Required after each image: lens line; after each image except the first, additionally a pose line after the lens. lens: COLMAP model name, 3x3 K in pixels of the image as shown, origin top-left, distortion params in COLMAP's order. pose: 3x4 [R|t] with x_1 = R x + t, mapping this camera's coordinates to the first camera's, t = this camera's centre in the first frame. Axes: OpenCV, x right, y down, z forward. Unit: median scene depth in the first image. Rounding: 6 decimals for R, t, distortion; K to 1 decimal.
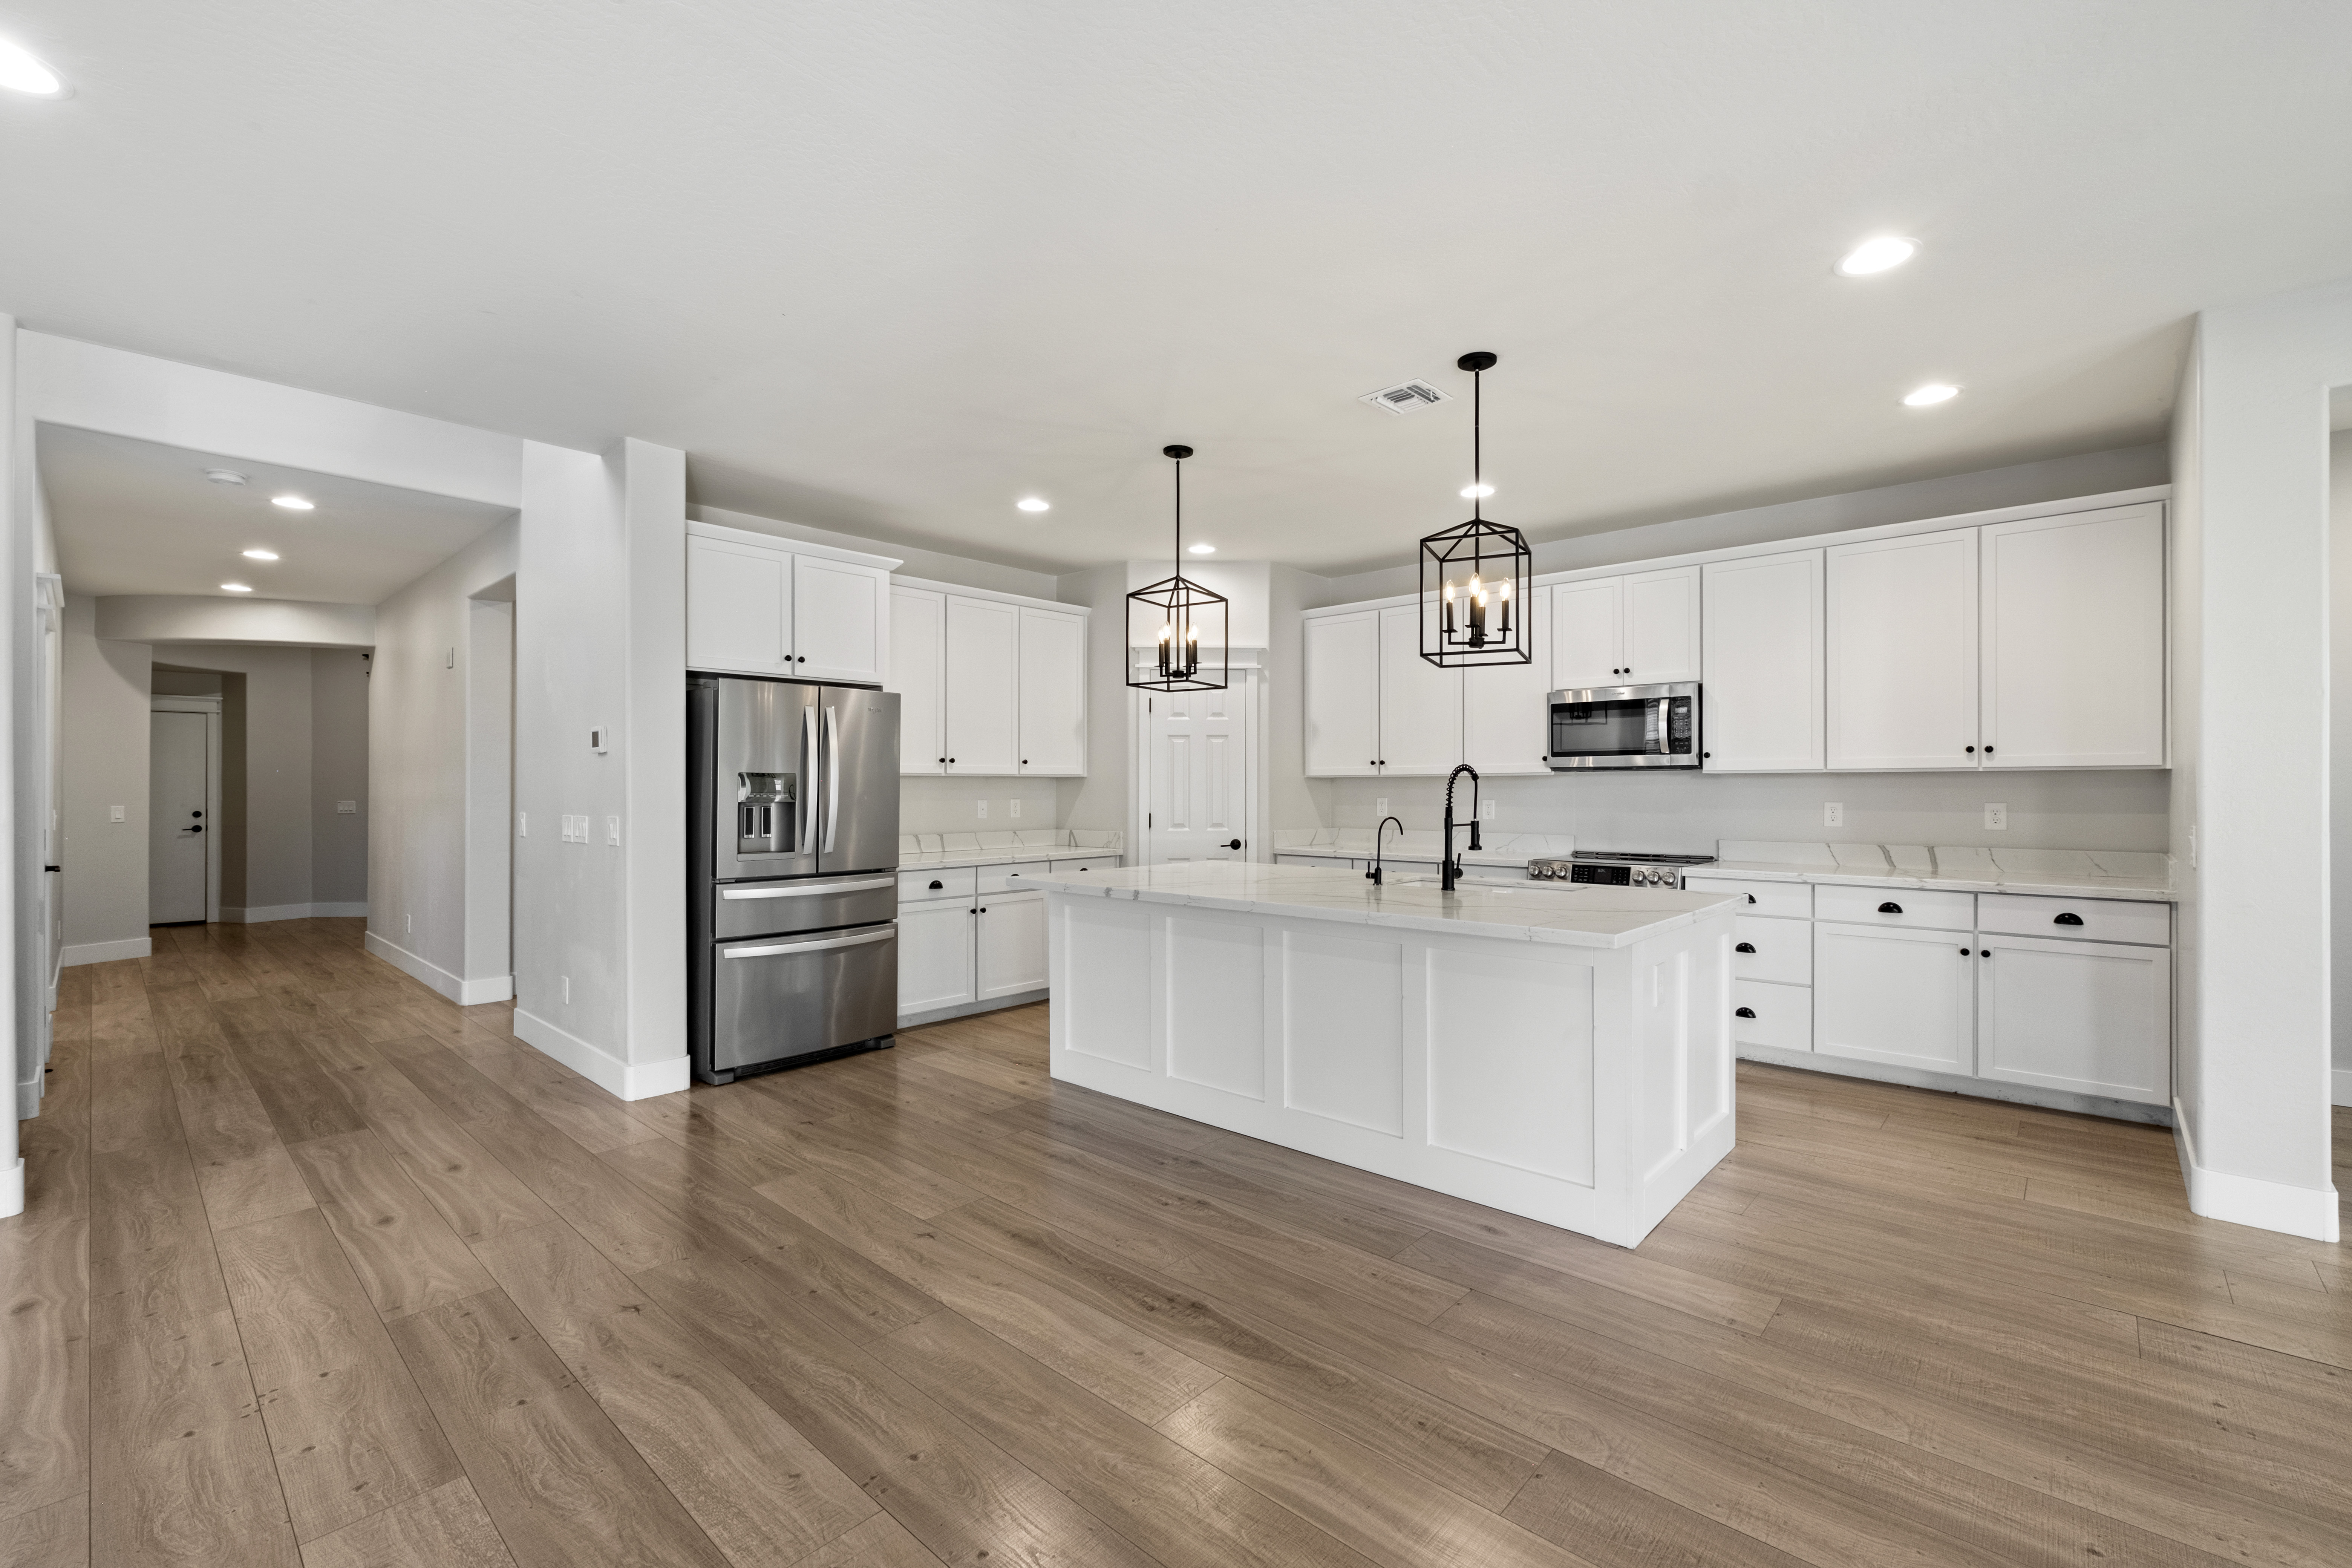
lens RADIAL K [[993.3, 0, 1176.0], [0, 993.3, 784.0], [0, 0, 1]] dist [-0.003170, -0.000009]
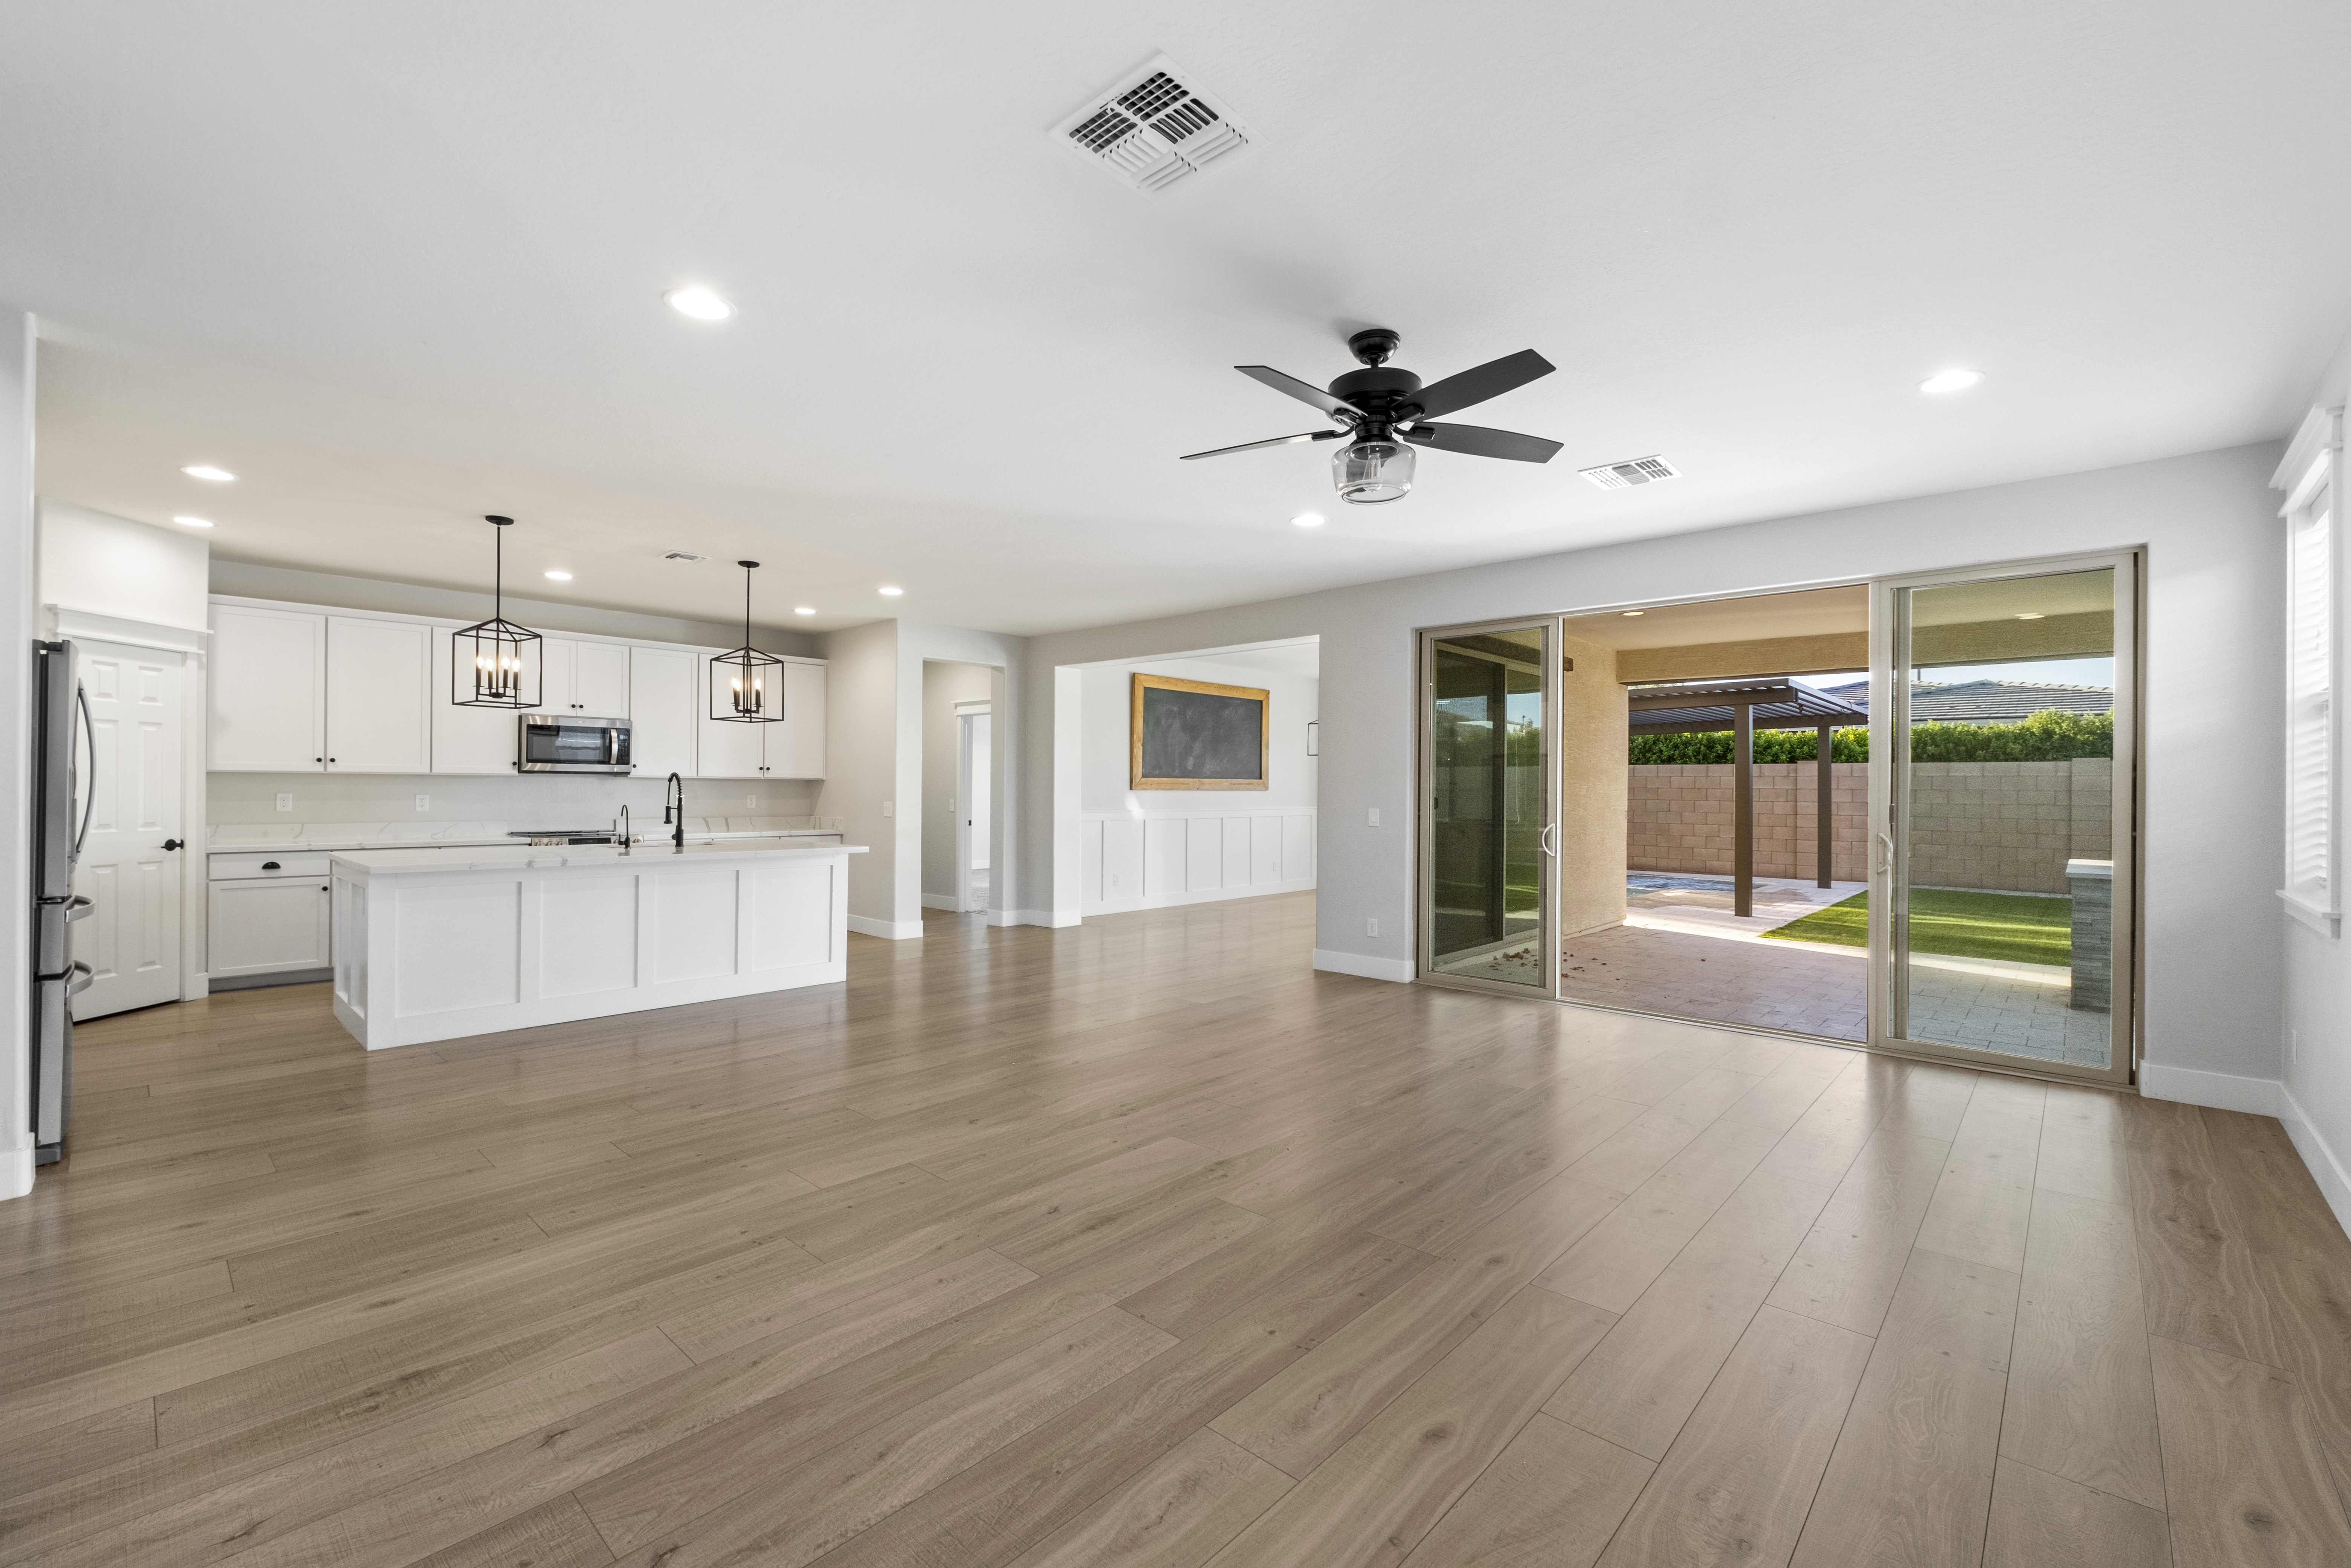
lens RADIAL K [[992.9, 0, 1175.5], [0, 992.9, 784.0], [0, 0, 1]] dist [-0.003170, -0.000009]
pose [[0.012623, 0.007806, 0.999890, -1.076792], [-0.010770, 0.999913, -0.007670, 0.003290], [-0.999862, -0.010672, 0.012706, 0.100585]]
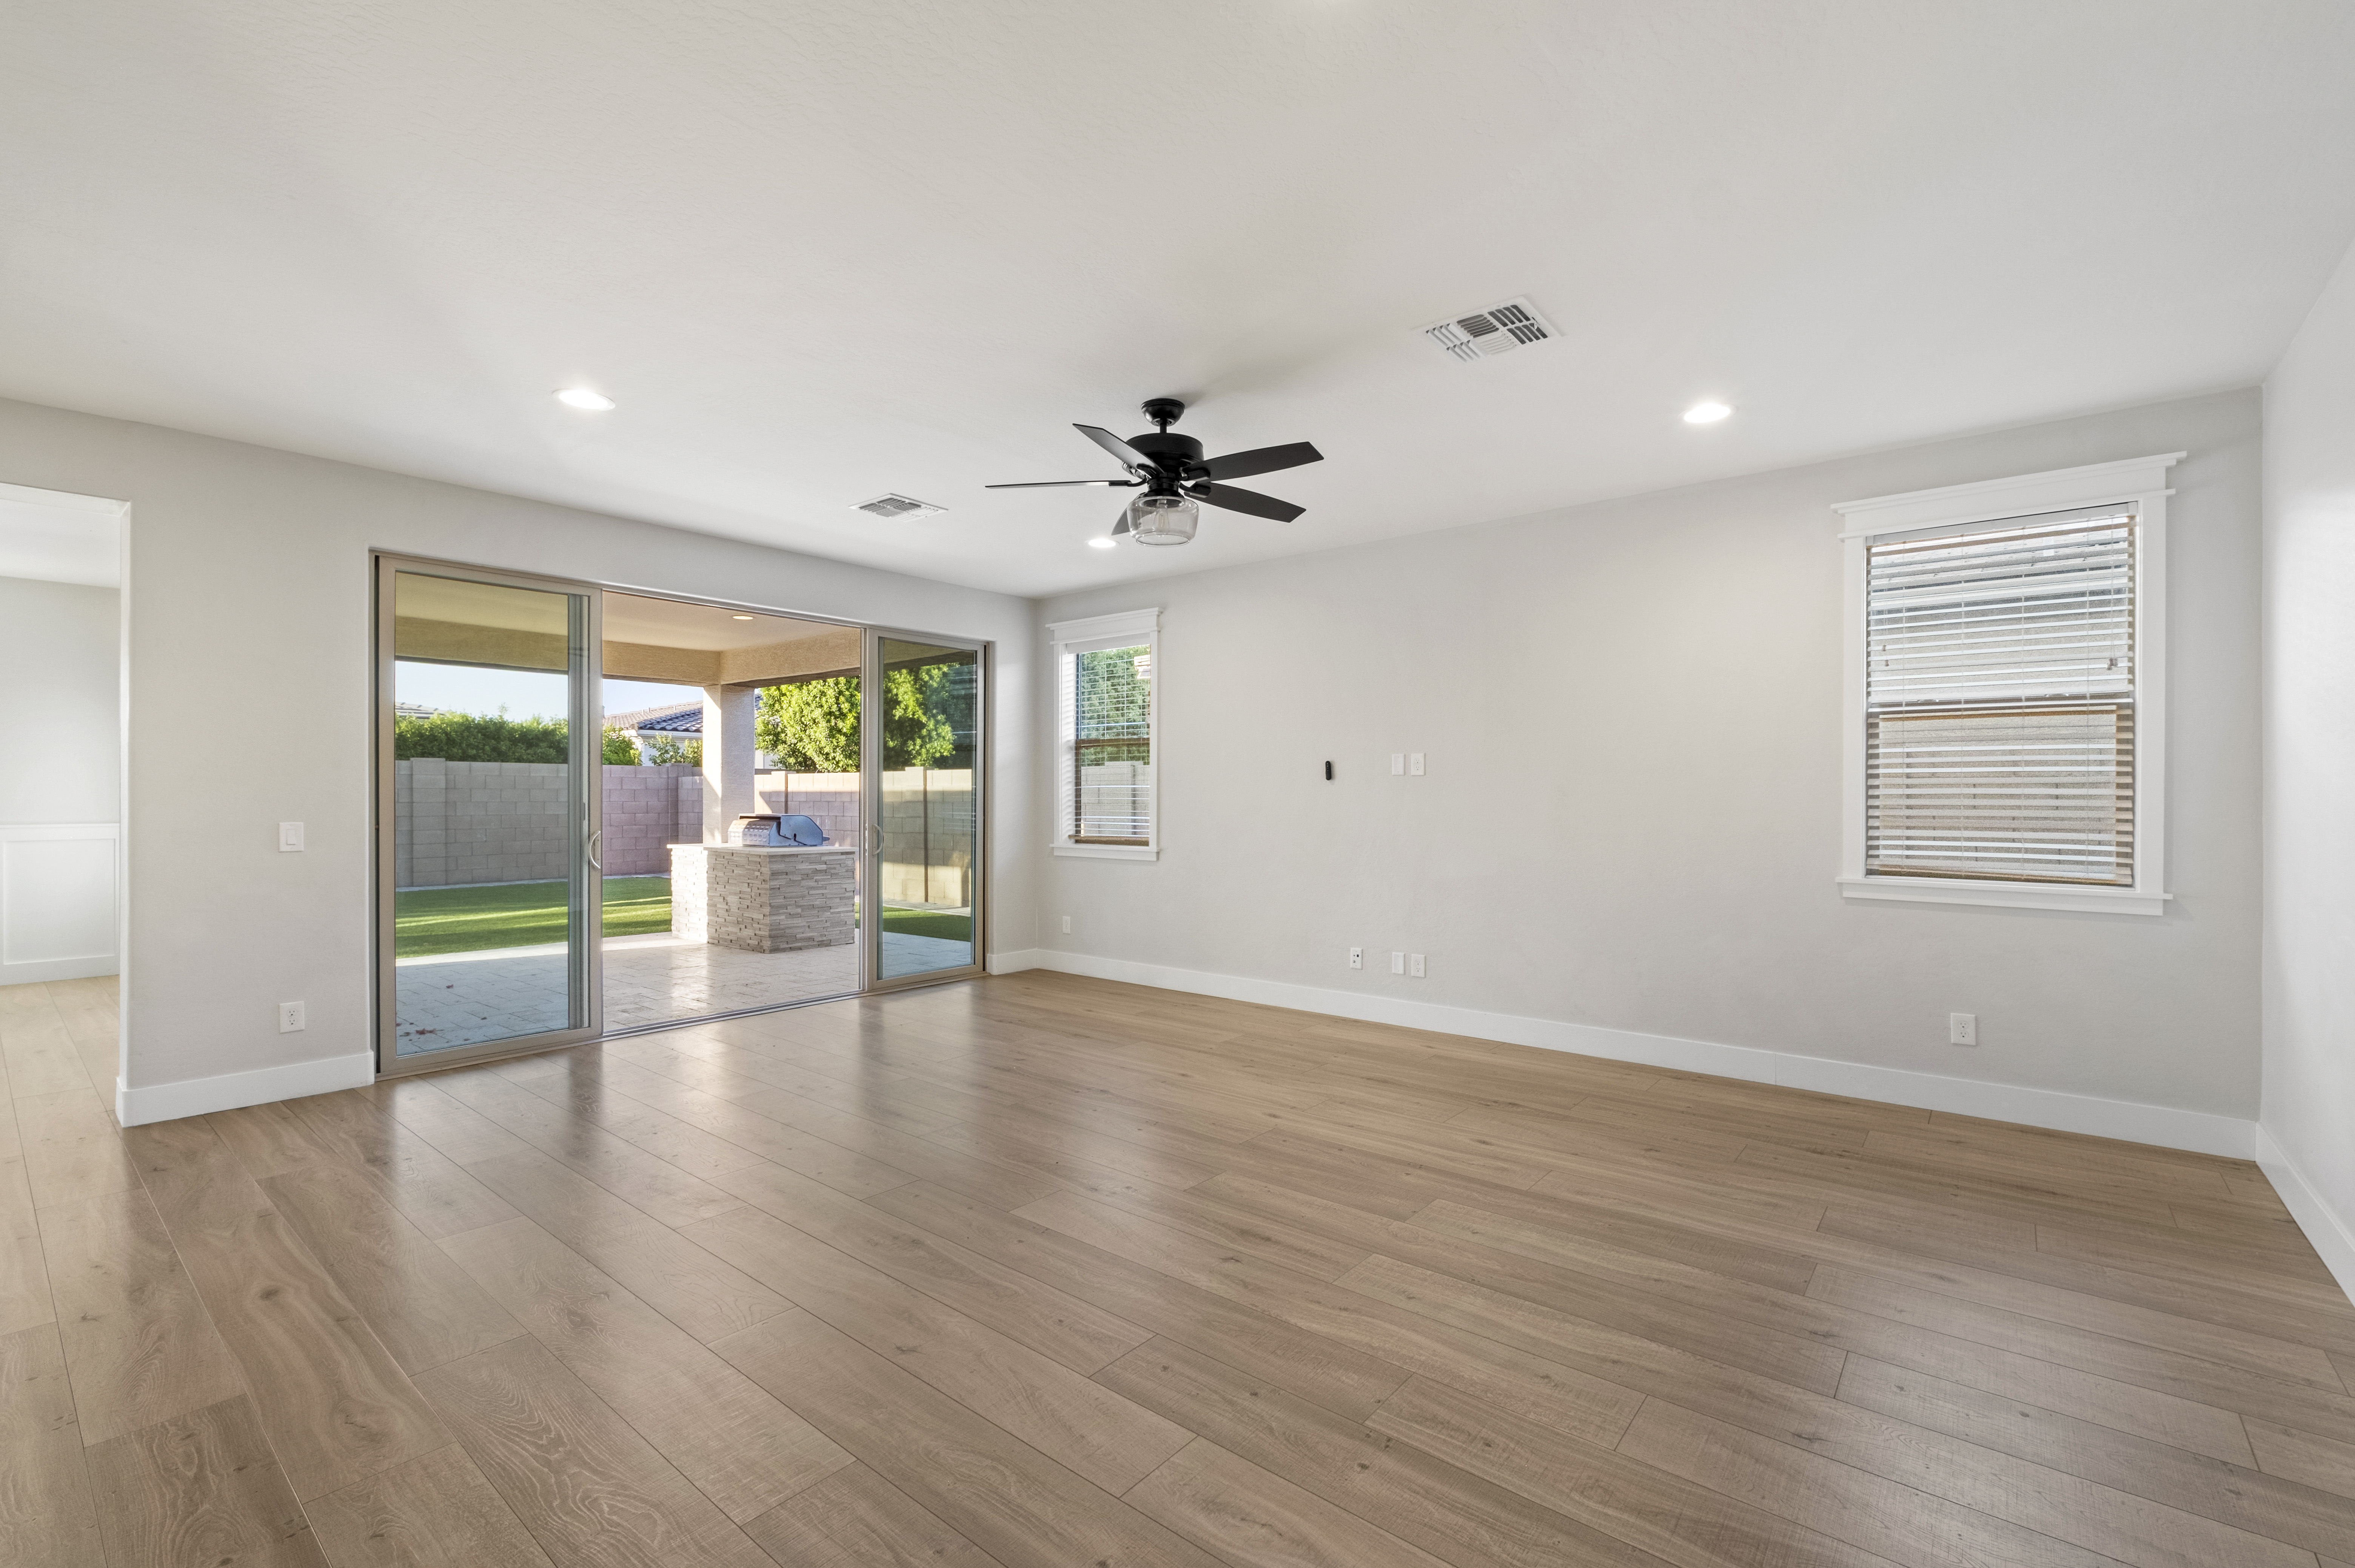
lens RADIAL K [[1019.0, 0, 1189.8], [0, 1019.0, 794.7], [0, 0, 1]] dist [-0.000340, -0.000032]
pose [[-0.998253, -0.000274, -0.059081, -0.342784], [-0.000086, 0.999995, -0.003200, 0.003357], [0.059081, -0.003190, -0.998248, 0.813316]]
